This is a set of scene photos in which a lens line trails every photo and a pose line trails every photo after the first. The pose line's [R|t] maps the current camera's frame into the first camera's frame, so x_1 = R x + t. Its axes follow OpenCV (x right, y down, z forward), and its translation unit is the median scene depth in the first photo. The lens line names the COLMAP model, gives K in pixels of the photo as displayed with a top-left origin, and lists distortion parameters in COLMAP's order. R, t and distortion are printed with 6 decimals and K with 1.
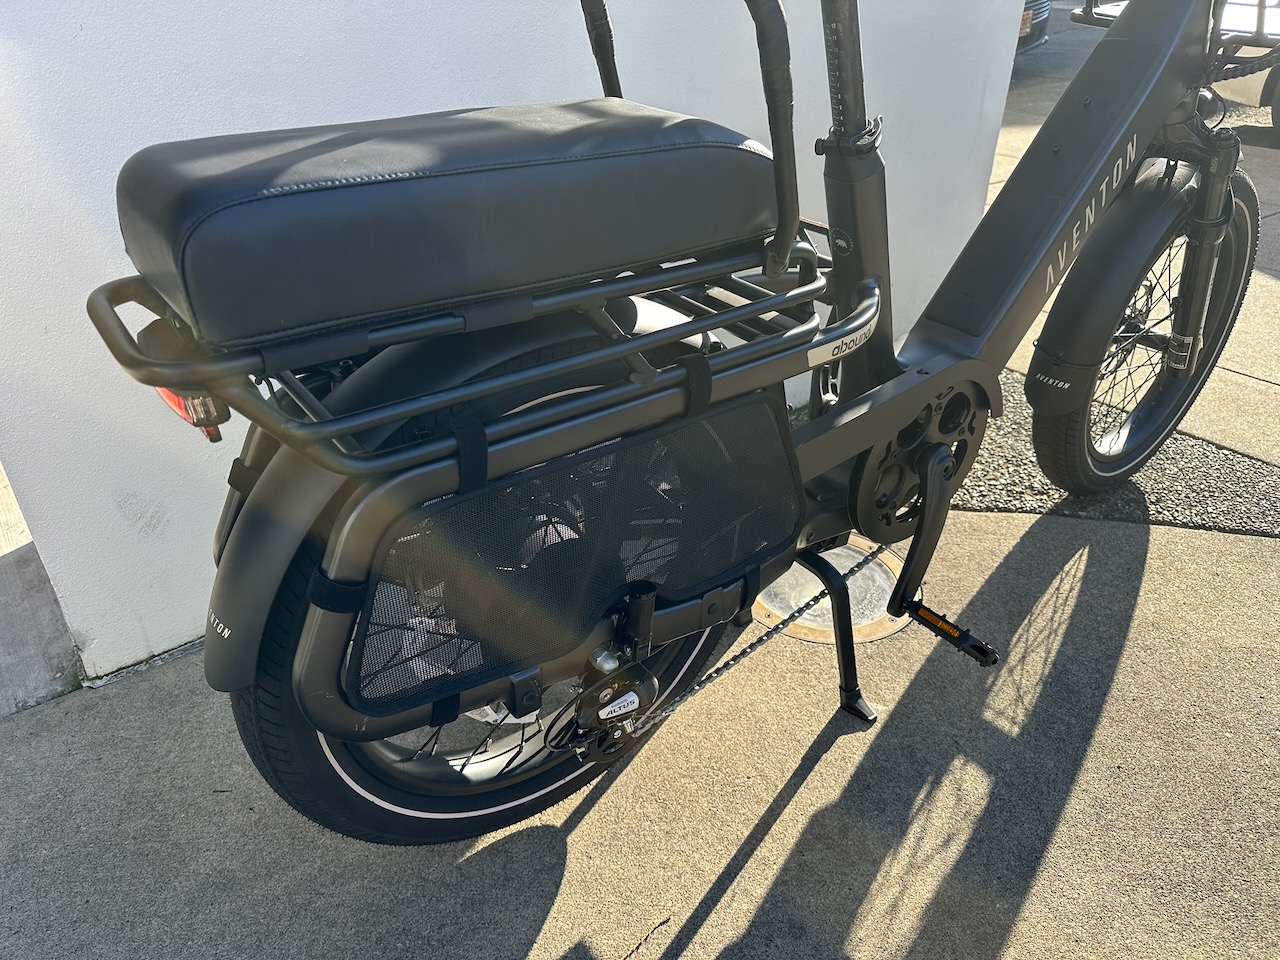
lens RADIAL K [[925.4, 0, 636.0], [0, 925.4, 487.2], [0, 0, 1]] dist [-0.021292, -0.007624]
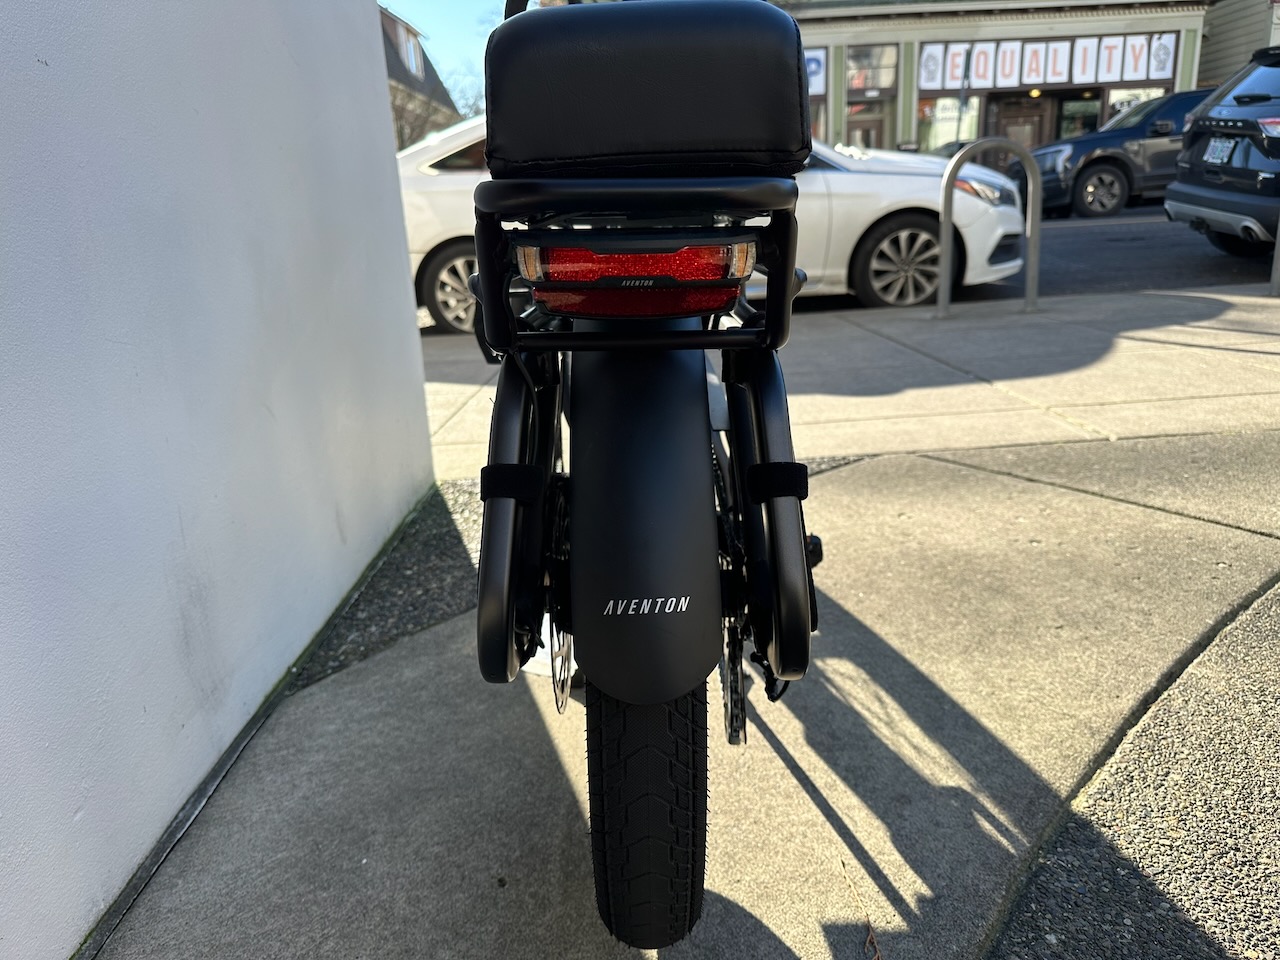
lens RADIAL K [[925.4, 0, 641.8], [0, 925.4, 472.6], [0, 0, 1]] dist [-0.021292, -0.007624]
pose [[0.598430, -0.255419, 0.759370, -0.530643], [0.467631, 0.880970, -0.072202, 0.051031], [-0.650540, 0.398312, 0.646641, 0.238666]]
